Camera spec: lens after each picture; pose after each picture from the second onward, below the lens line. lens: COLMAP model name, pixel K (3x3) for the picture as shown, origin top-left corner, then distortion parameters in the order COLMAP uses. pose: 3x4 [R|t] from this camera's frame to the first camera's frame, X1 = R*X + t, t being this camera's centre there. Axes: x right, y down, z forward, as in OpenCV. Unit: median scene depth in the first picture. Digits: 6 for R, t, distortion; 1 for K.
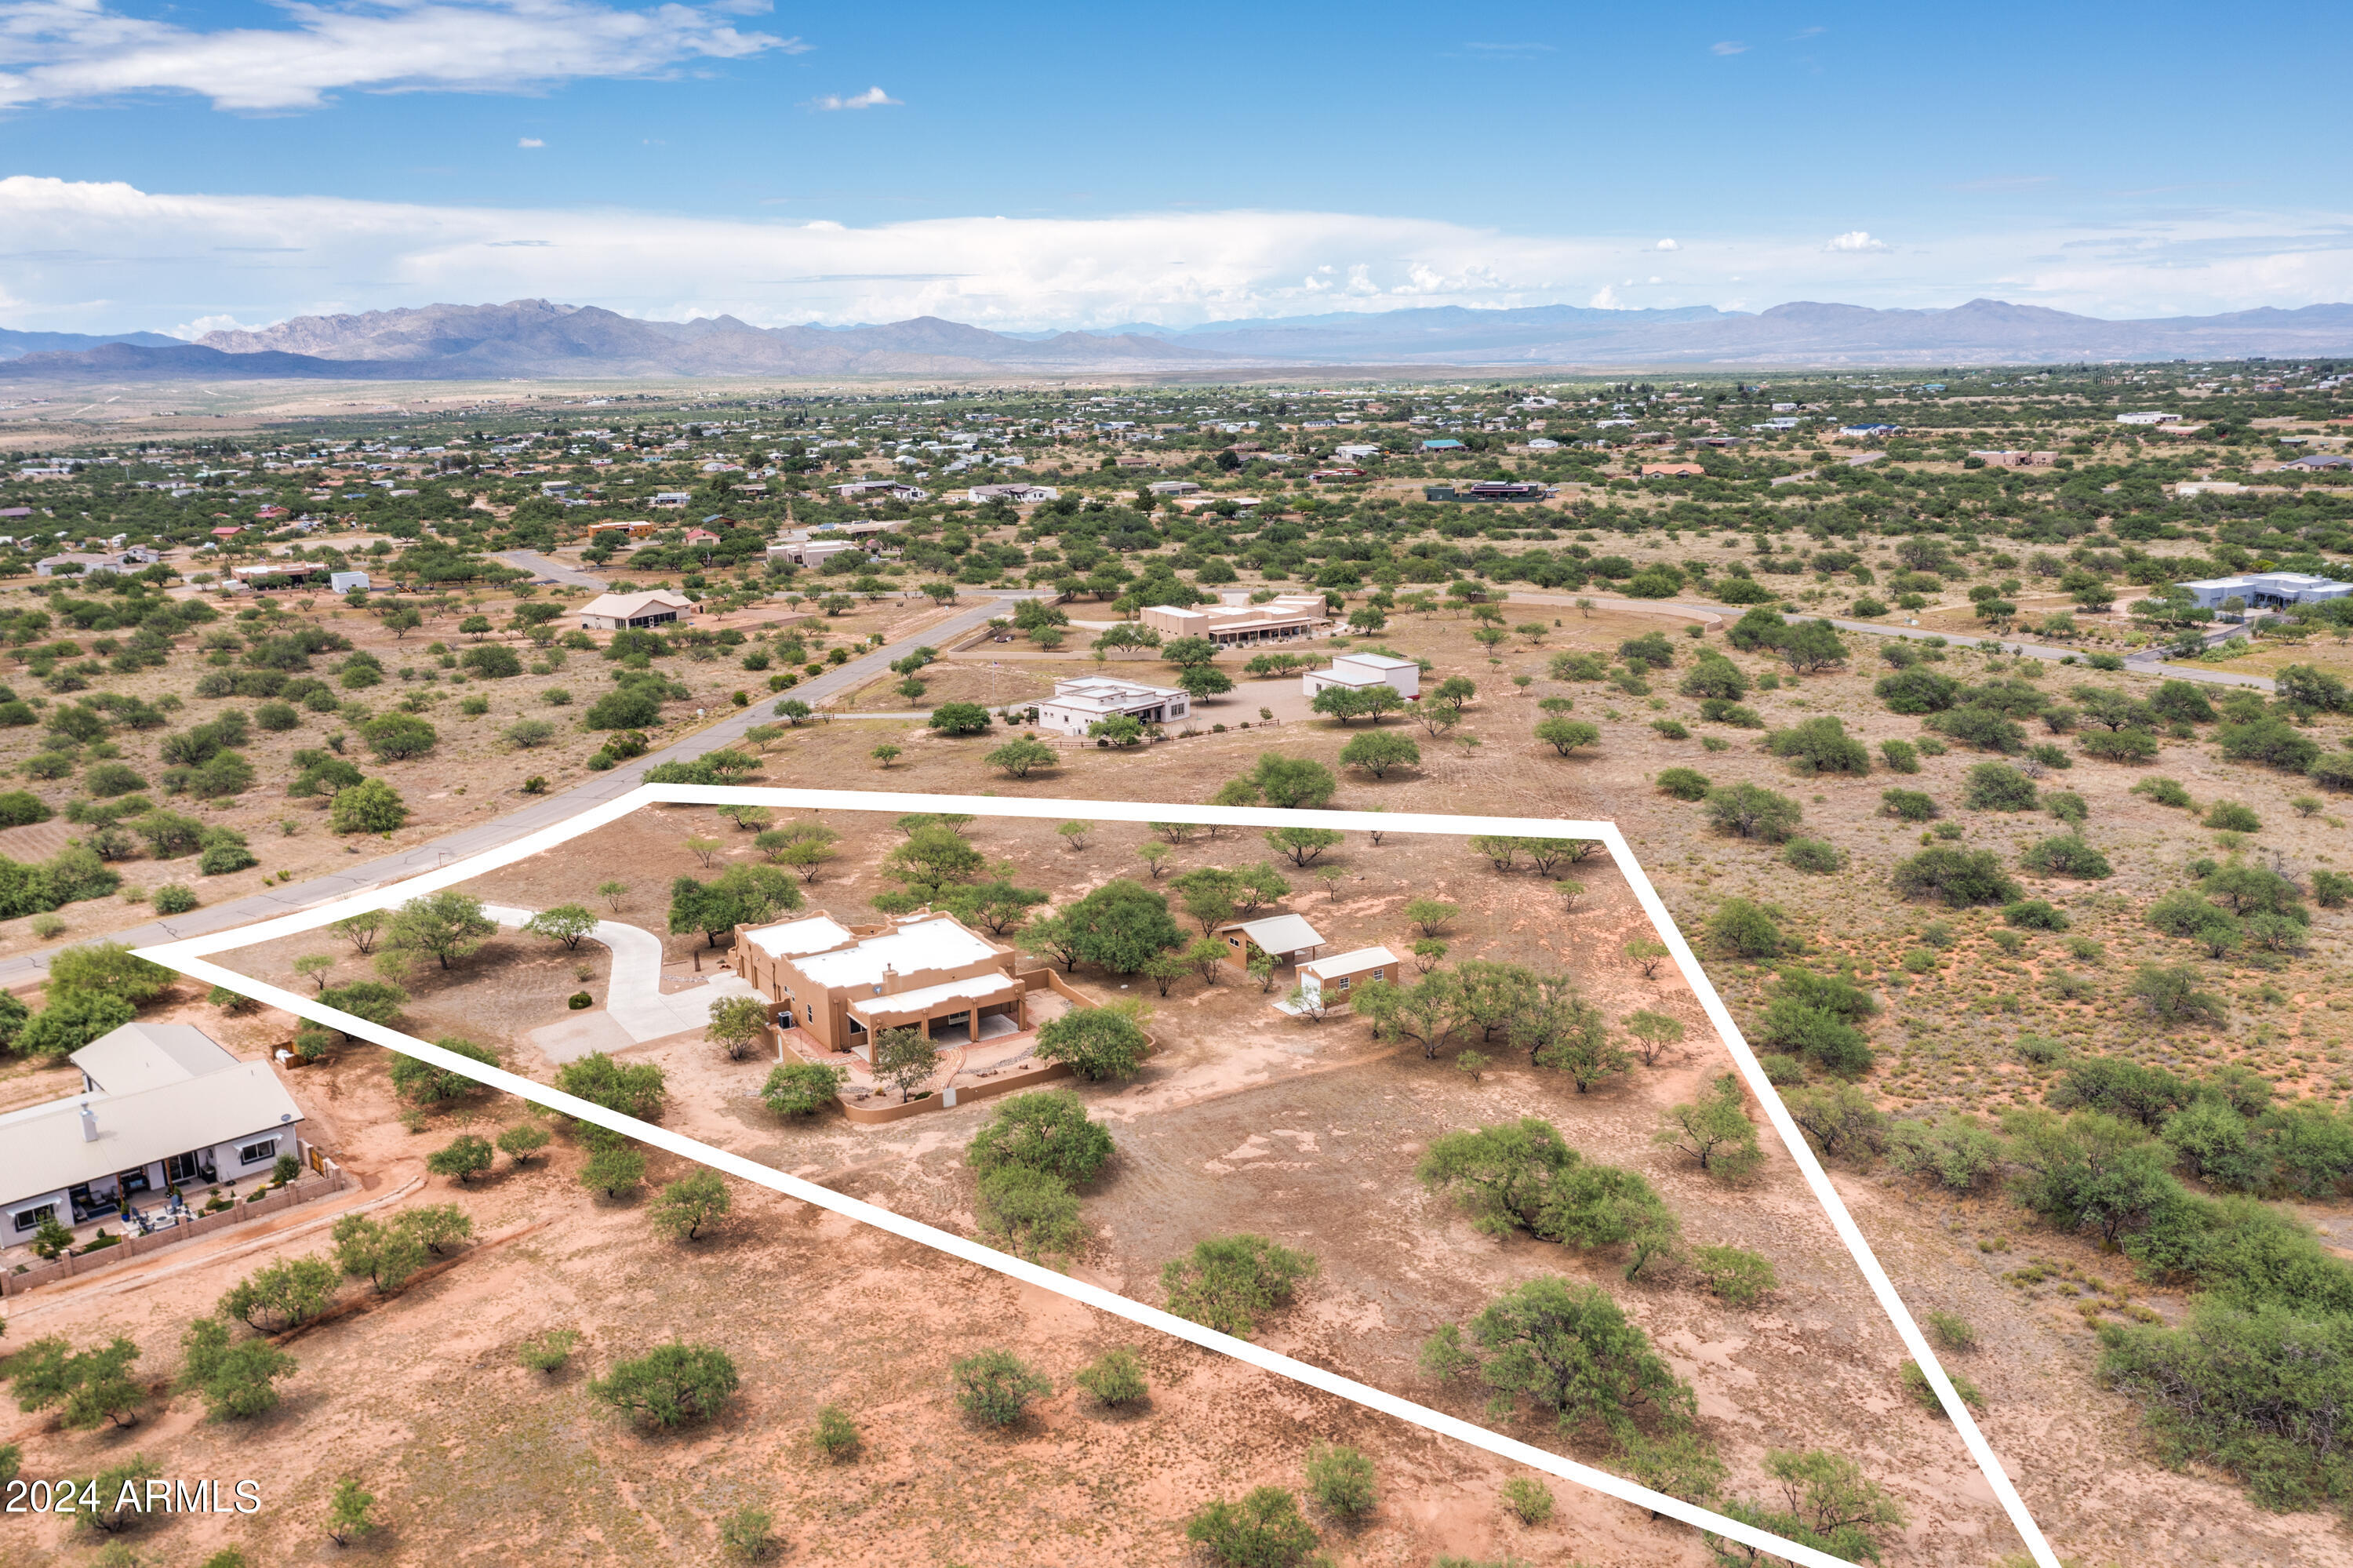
lens RADIAL K [[1858.5, 0, 1176.5], [0, 1858.5, 784.0], [0, 0, 1]] dist [0.000529, -0.004816]
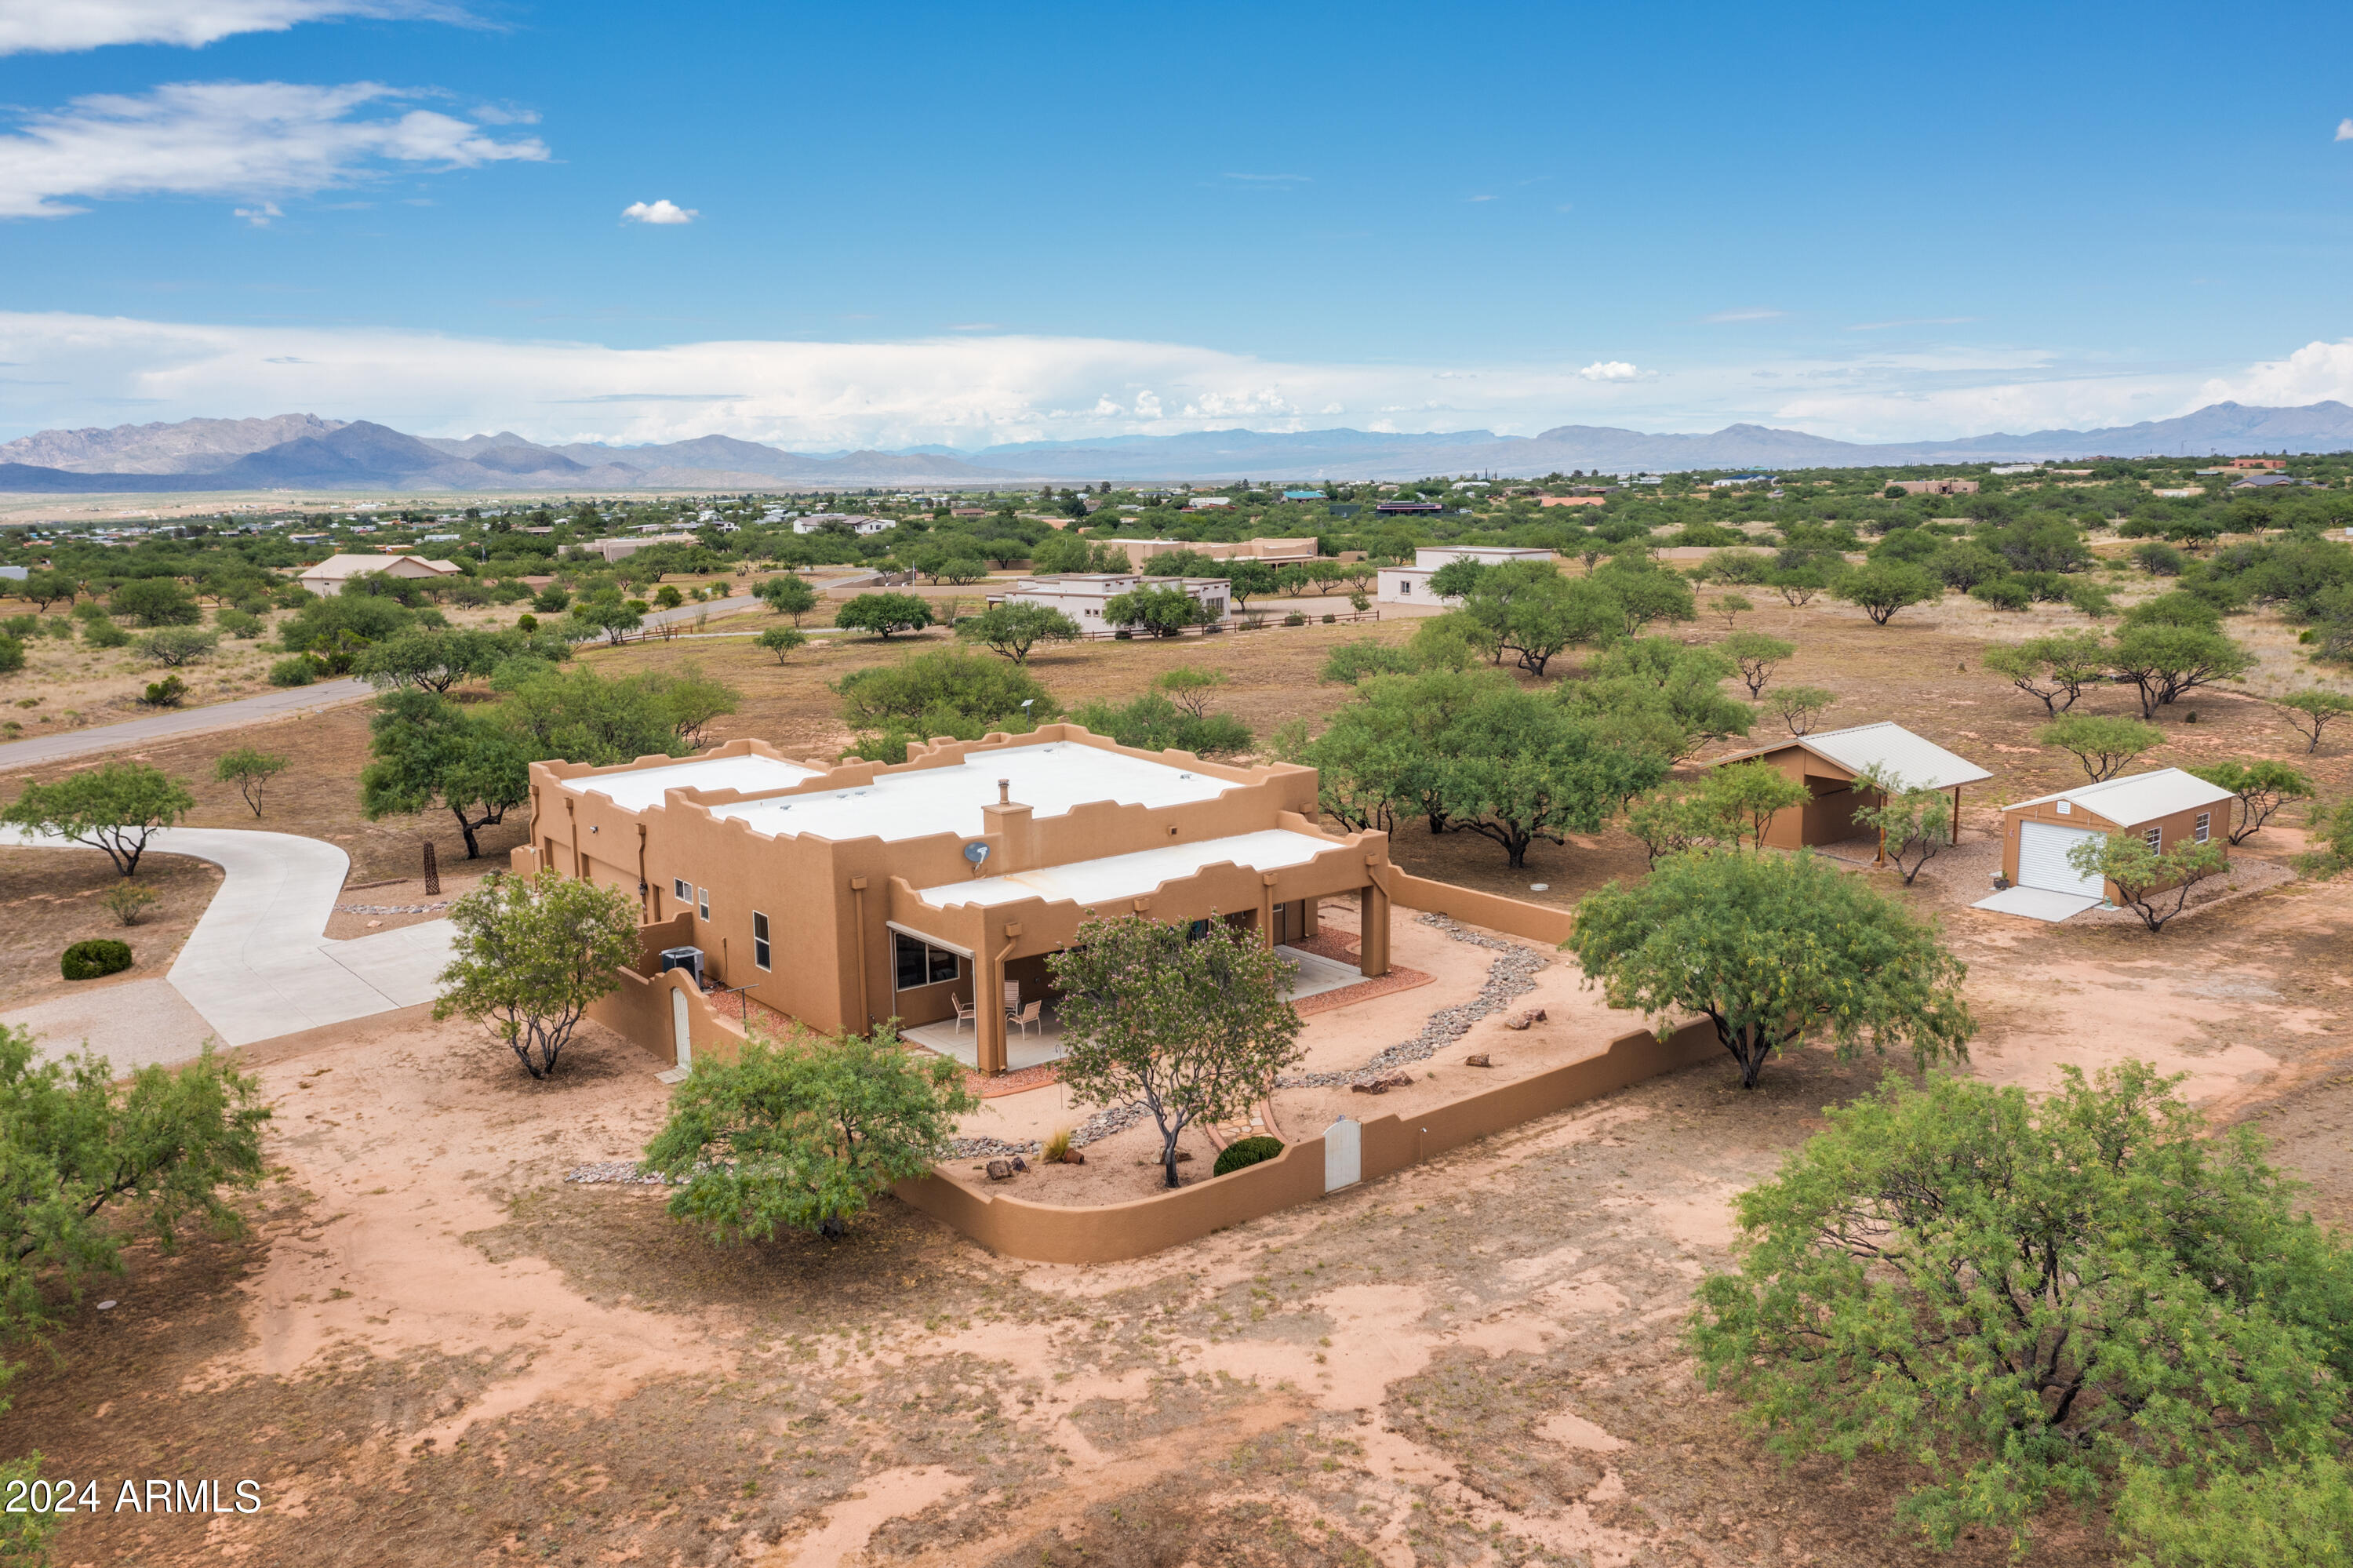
lens RADIAL K [[1858.5, 0, 1176.5], [0, 1858.5, 784.0], [0, 0, 1]] dist [0.000529, -0.004816]
pose [[0.993980, -0.013827, 0.108681, -0.161271], [0.020618, 0.997887, -0.061612, 0.119145], [-0.107600, 0.063482, 0.992165, 0.665454]]
